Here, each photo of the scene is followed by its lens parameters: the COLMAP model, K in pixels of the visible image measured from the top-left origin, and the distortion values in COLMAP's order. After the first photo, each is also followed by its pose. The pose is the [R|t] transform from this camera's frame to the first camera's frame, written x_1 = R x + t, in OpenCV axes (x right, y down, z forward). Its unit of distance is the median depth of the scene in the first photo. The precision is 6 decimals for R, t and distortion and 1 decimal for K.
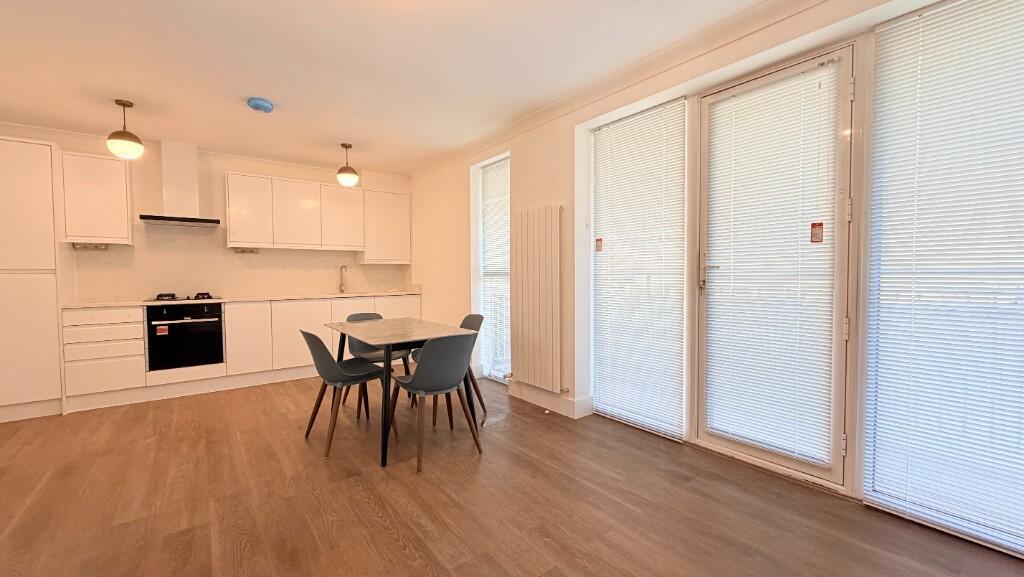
lens RADIAL K [[404.3, 0, 512.0], [0, 404.3, 288.5], [0, 0, 1]] dist [-0.002585, -0.000189]
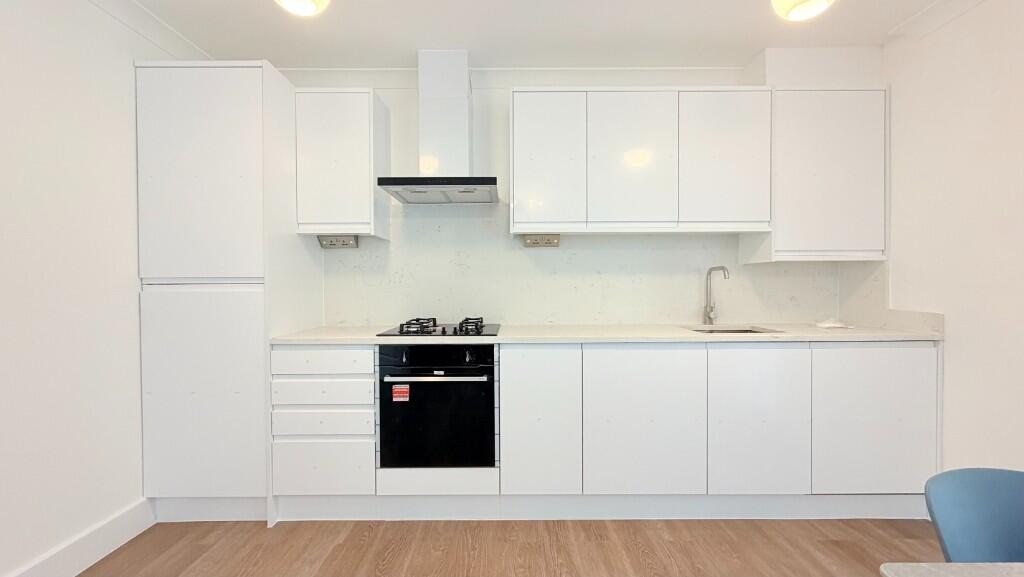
lens RADIAL K [[404.3, 0, 512.0], [0, 404.3, 288.5], [0, 0, 1]] dist [-0.002585, -0.000189]
pose [[0.790406, 0.012878, -0.612448, -0.420034], [-0.022716, 0.999708, -0.008295, -0.029325], [0.612162, 0.020469, 0.790467, 0.649463]]
